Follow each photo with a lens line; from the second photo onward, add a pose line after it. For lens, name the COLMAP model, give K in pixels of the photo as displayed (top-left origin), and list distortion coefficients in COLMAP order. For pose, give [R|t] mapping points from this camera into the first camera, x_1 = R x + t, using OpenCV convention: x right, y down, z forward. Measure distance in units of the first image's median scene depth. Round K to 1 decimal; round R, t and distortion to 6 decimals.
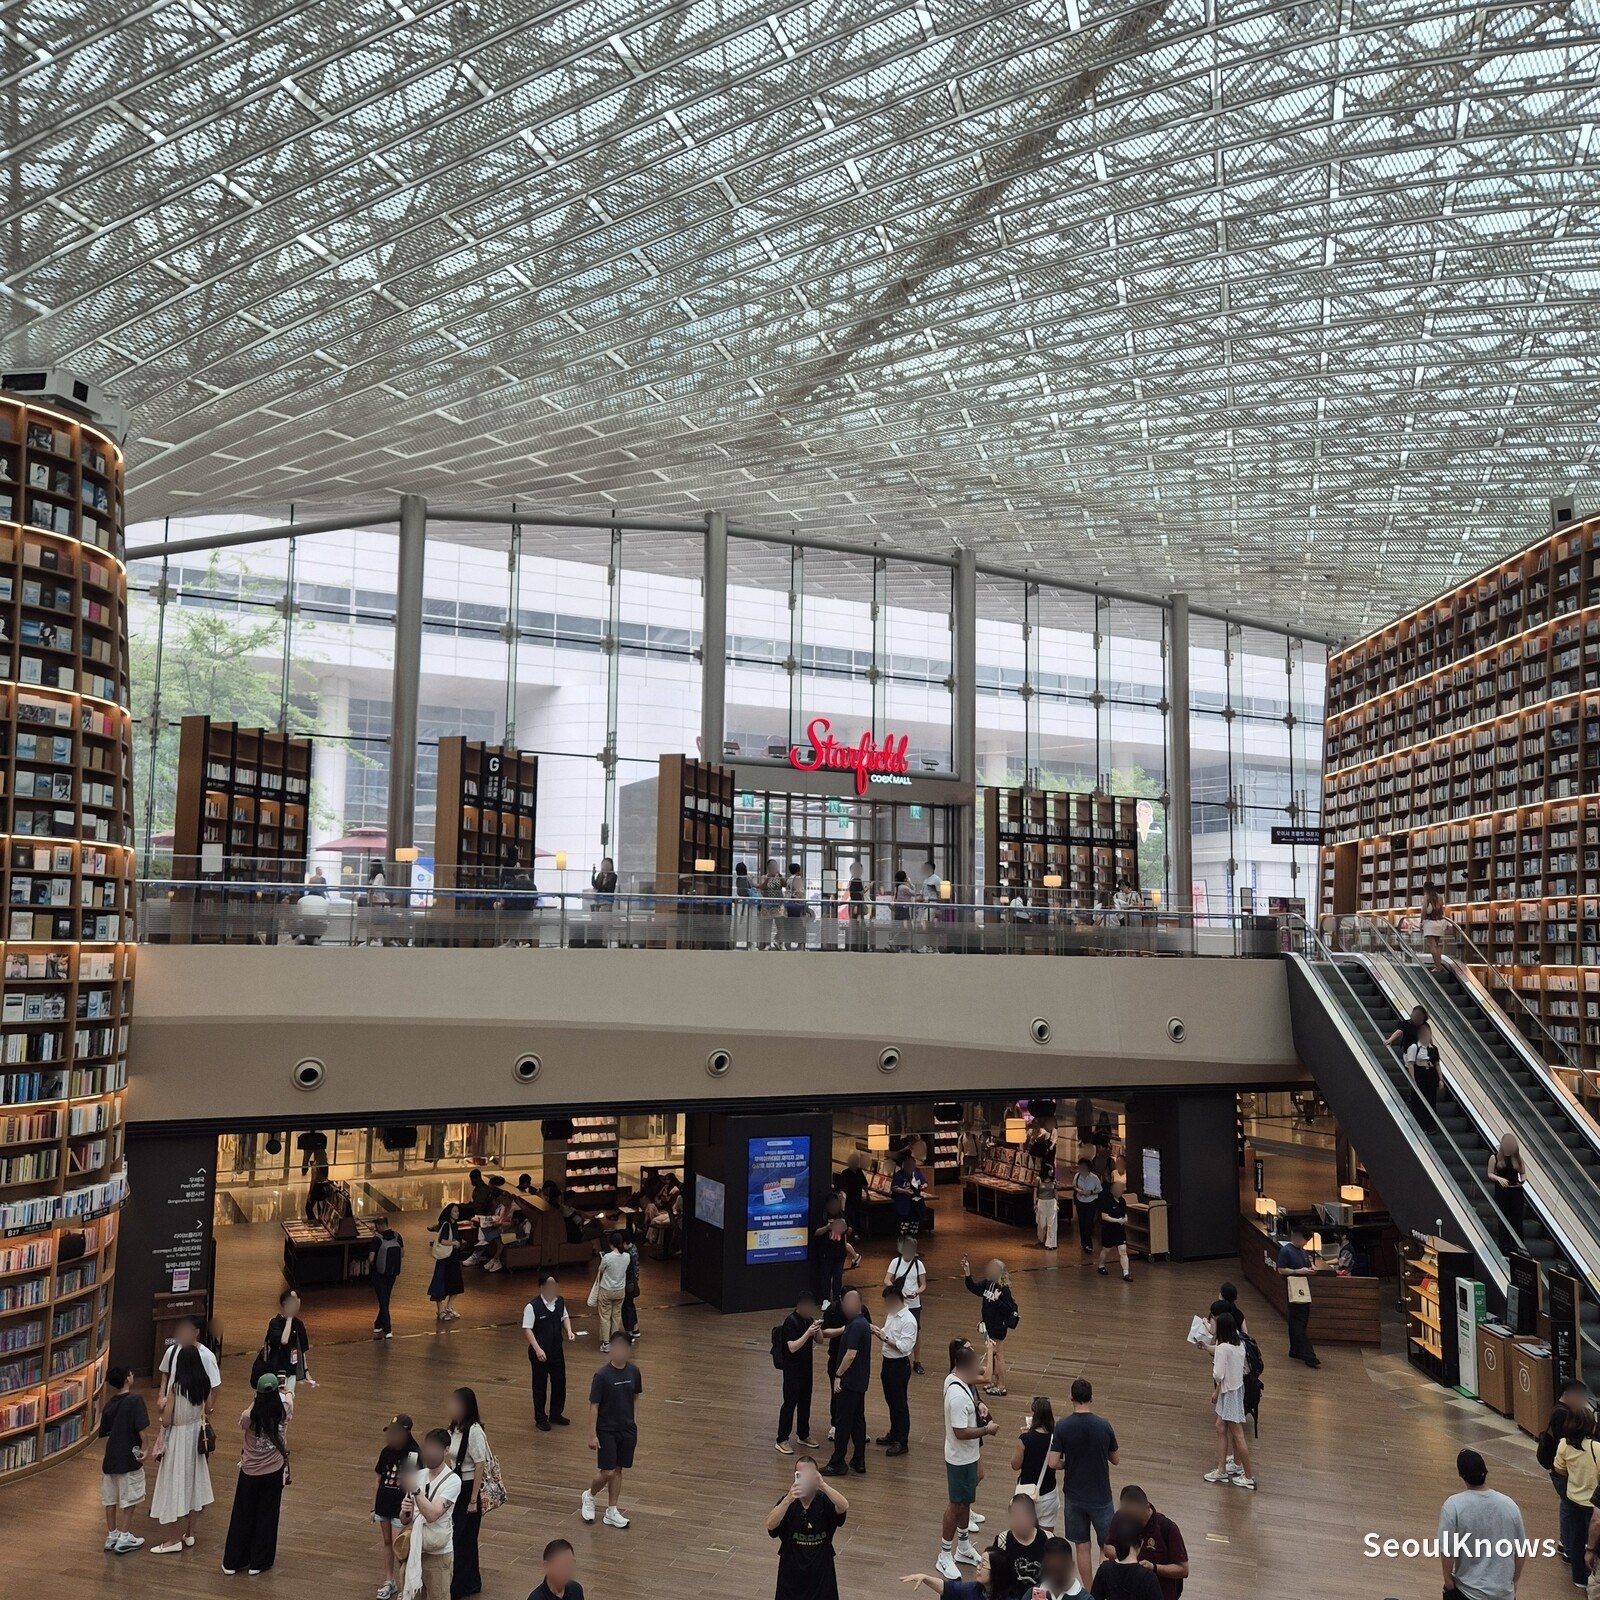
lens RADIAL K [[1418.5, 0, 800.0], [0, 1418.5, 800.0], [0, 0, 1]] dist [0.090639, -0.089373]
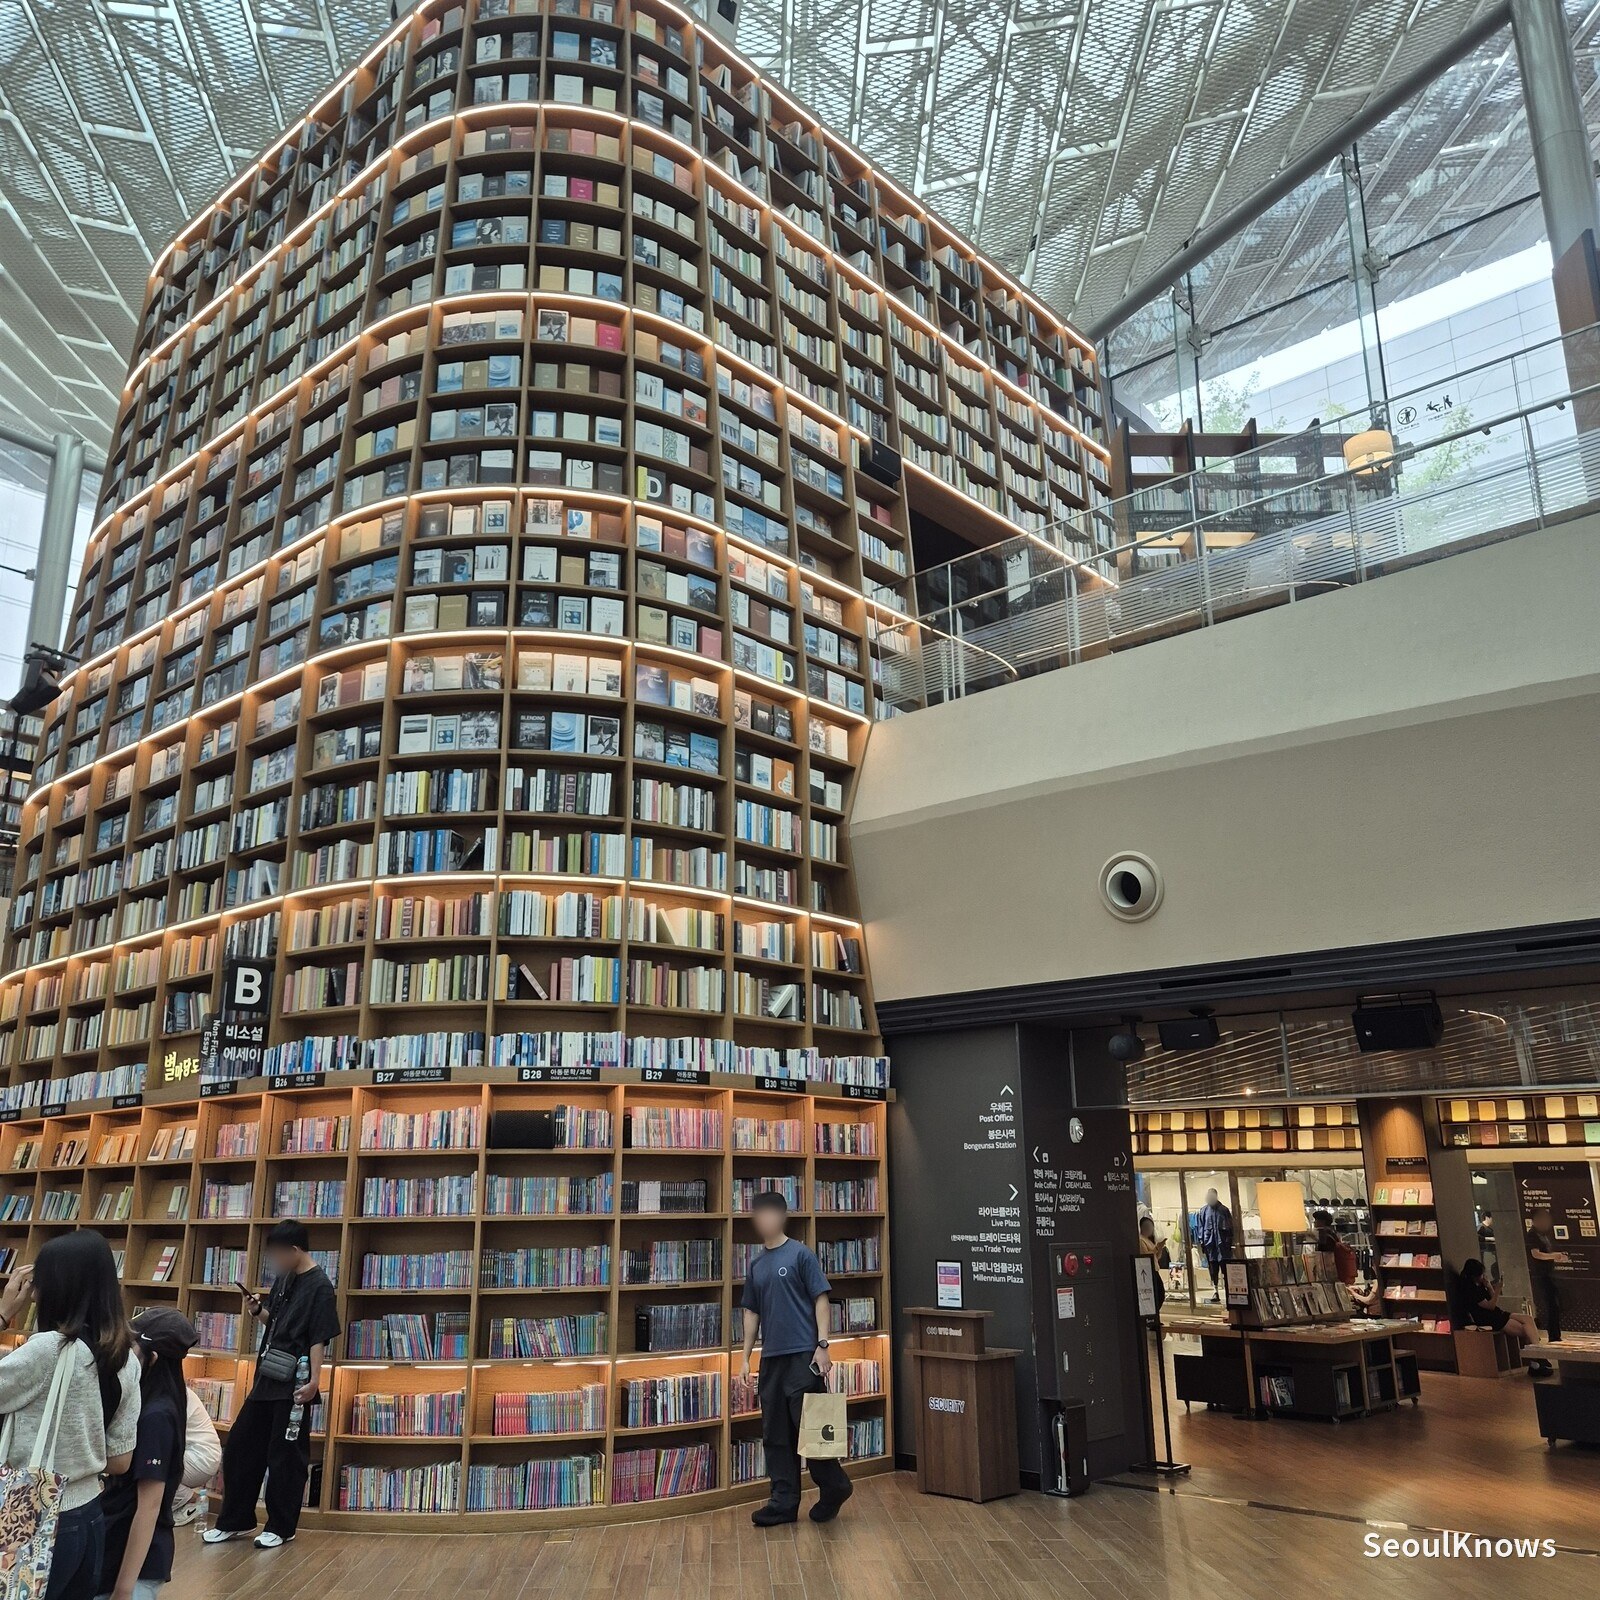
lens RADIAL K [[1469.0, 0, 800.0], [0, 1469.0, 800.0], [0, 0, 1]] dist [0.047930, -0.003330]
pose [[0.347115, -0.269403, -0.898295, 0.088941], [0.111670, 0.962910, -0.245630, 0.334712], [0.931150, -0.015051, 0.364325, 0.880460]]
